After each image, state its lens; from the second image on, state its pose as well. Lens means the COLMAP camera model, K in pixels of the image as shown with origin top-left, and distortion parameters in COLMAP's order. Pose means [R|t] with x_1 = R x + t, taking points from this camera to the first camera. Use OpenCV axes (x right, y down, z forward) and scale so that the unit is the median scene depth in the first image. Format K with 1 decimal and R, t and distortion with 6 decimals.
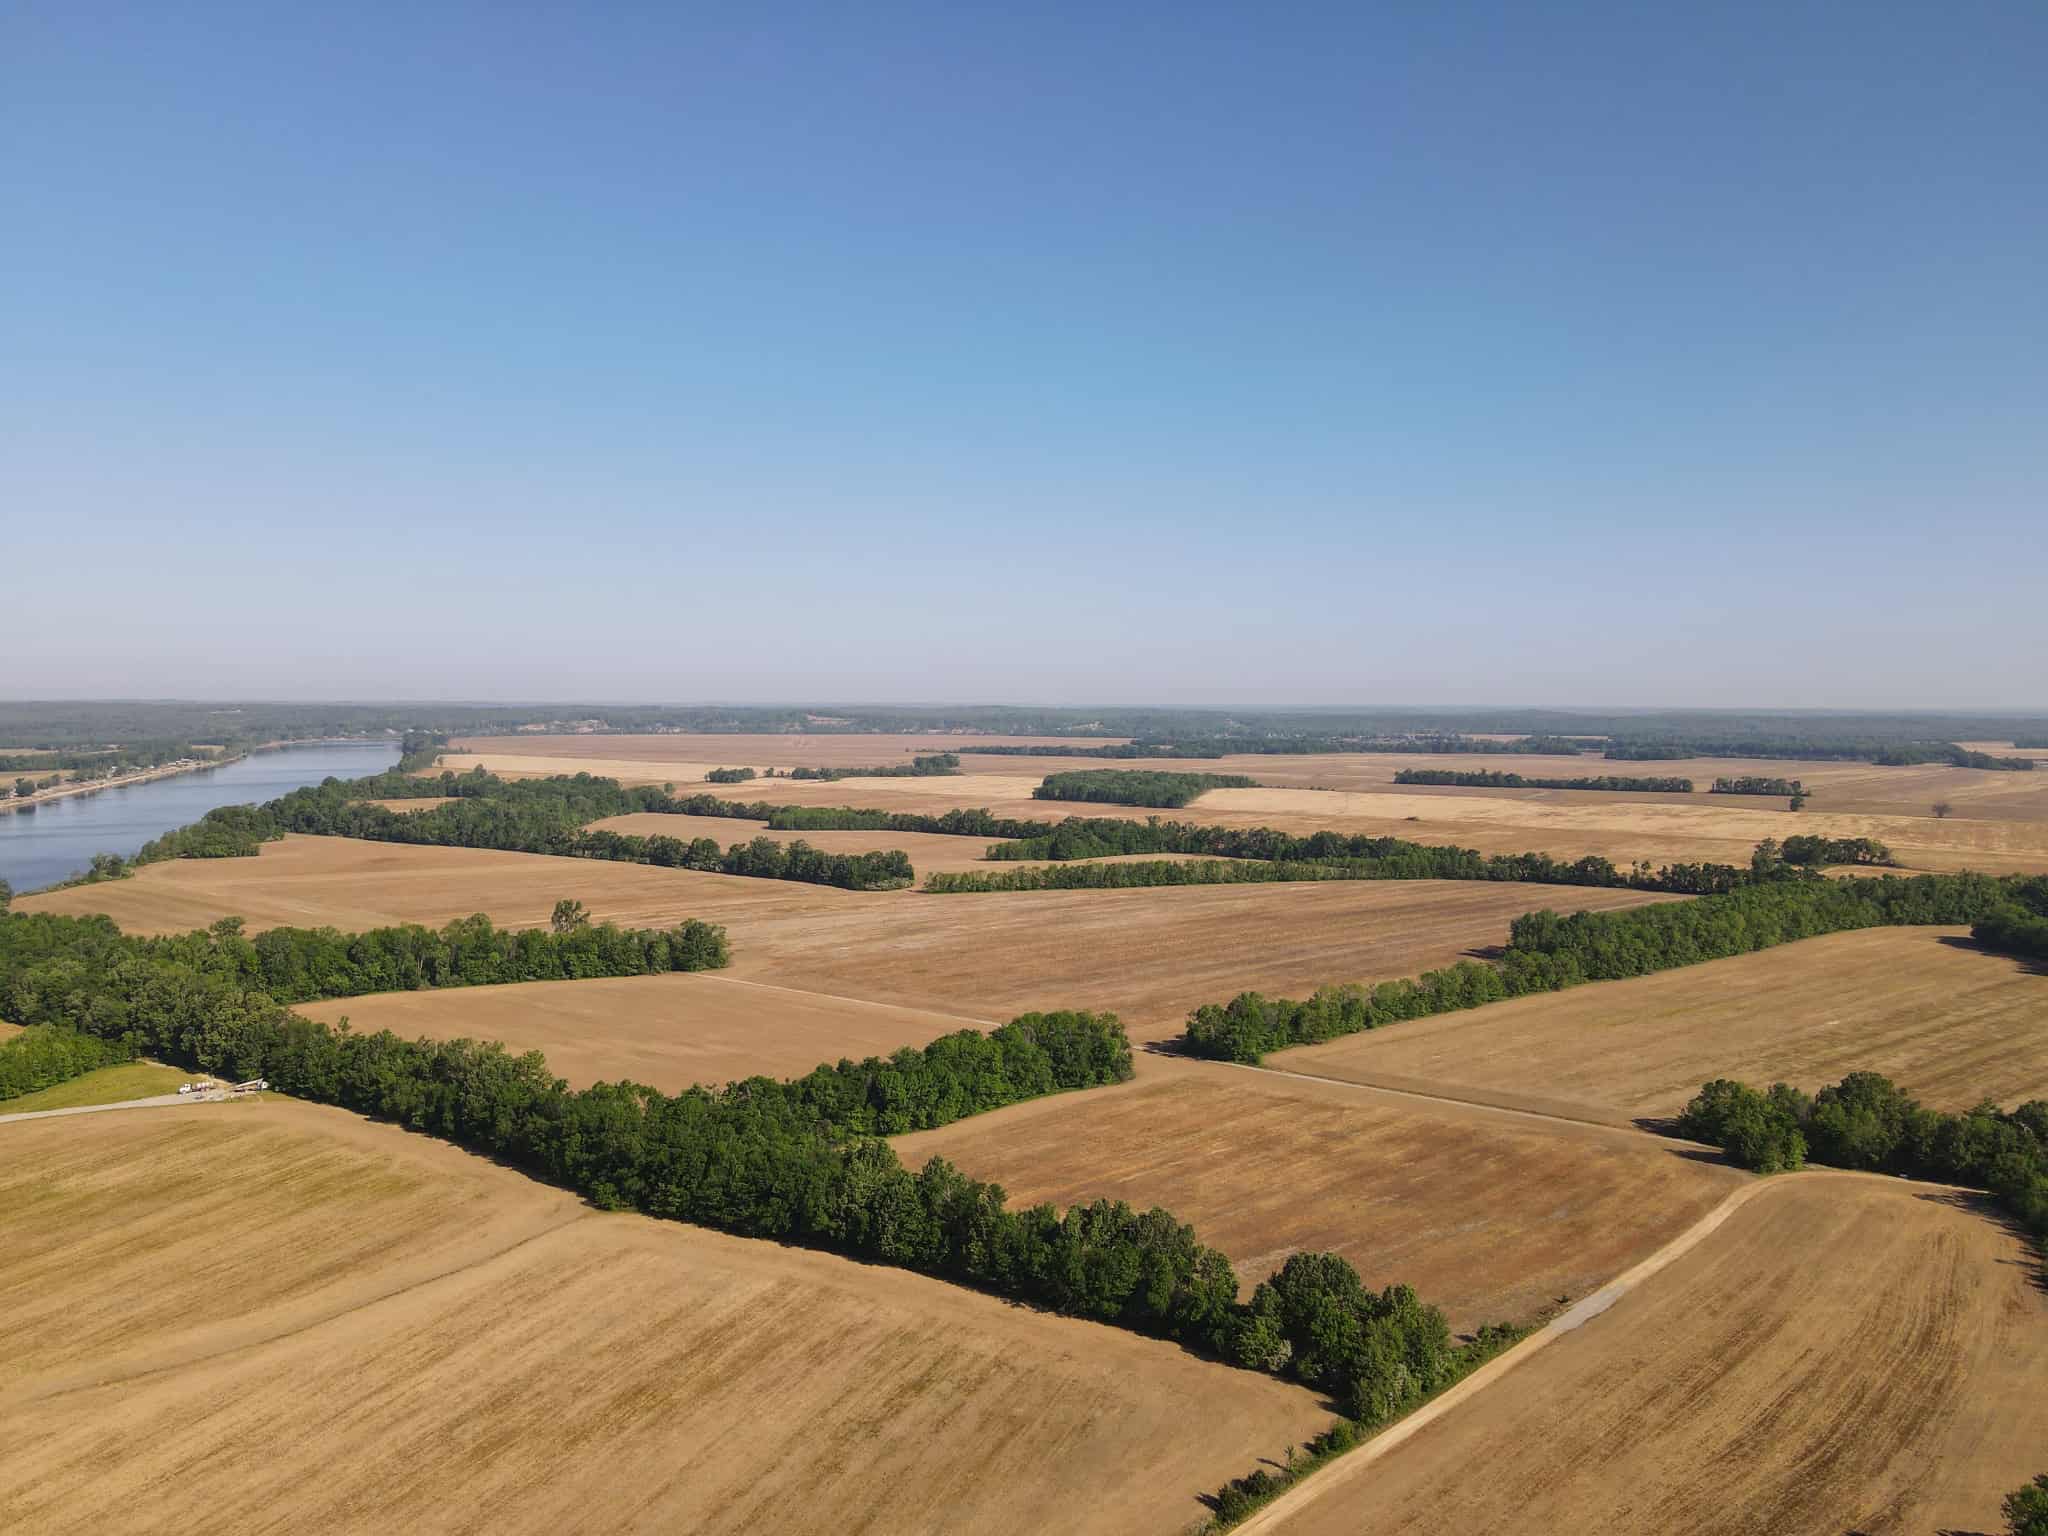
lens RADIAL K [[1504.6, 0, 1020.3], [0, 1504.6, 751.4], [0, 0, 1]] dist [0.016017, -0.016020]
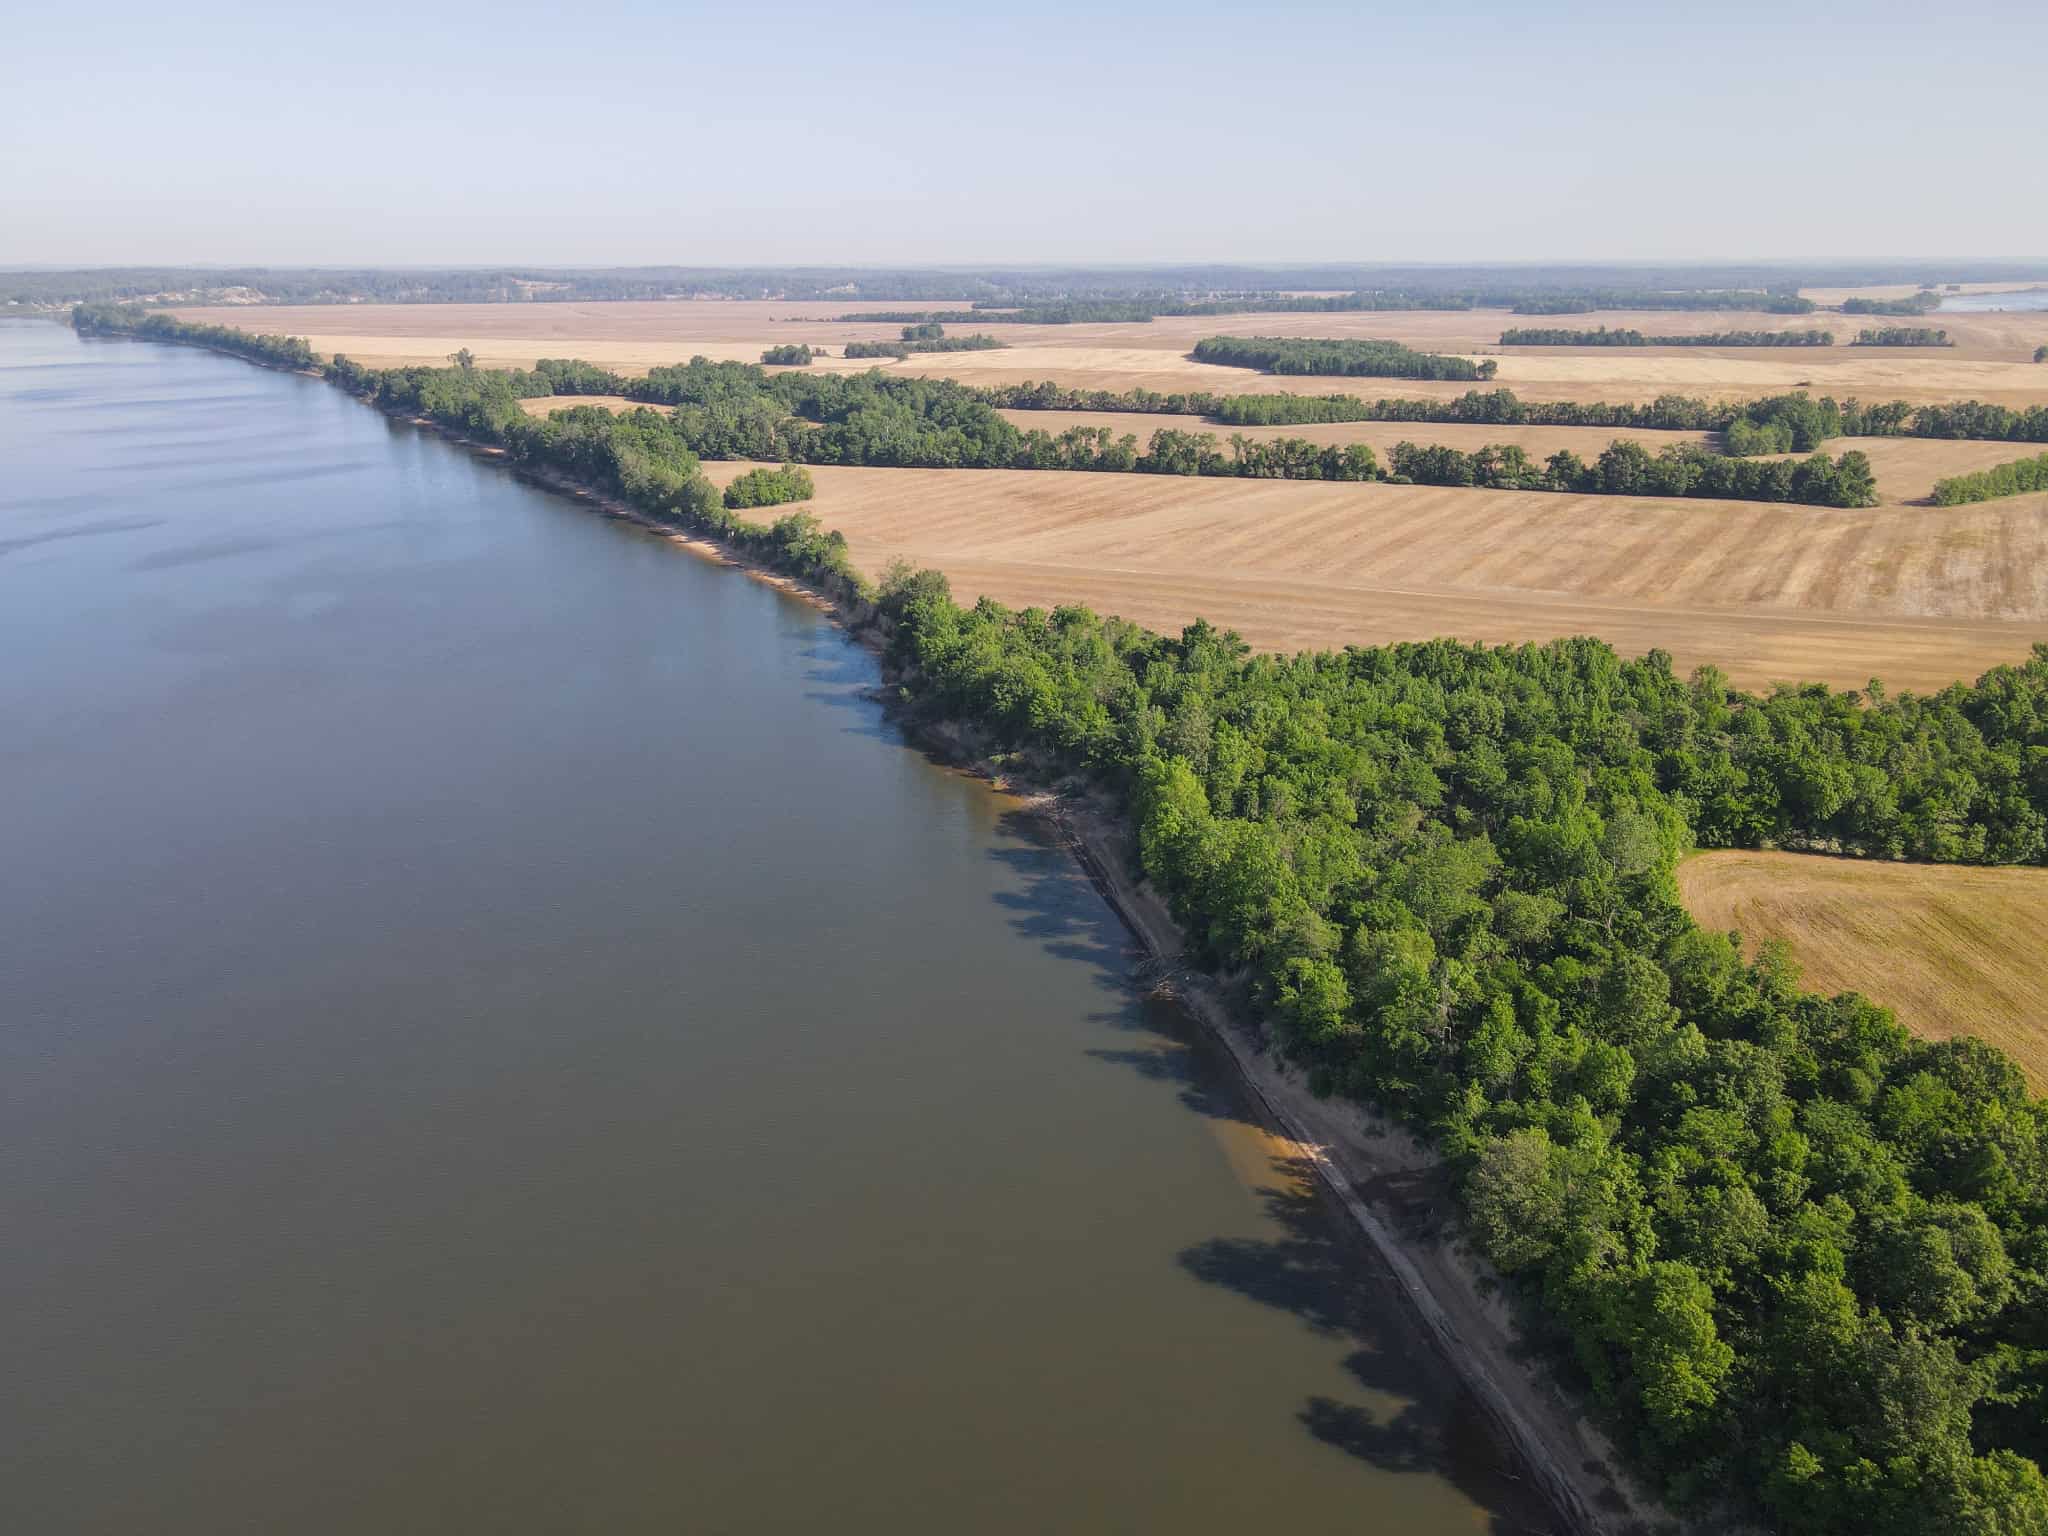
lens RADIAL K [[1497.5, 0, 1015.9], [0, 1497.5, 742.8], [0, 0, 1]] dist [0.004034, 0.019150]
pose [[0.958394, -0.095806, 0.268890, -0.323731], [0.018328, 0.960703, 0.276974, -0.004748], [-0.284859, -0.260522, 0.922488, 0.177595]]
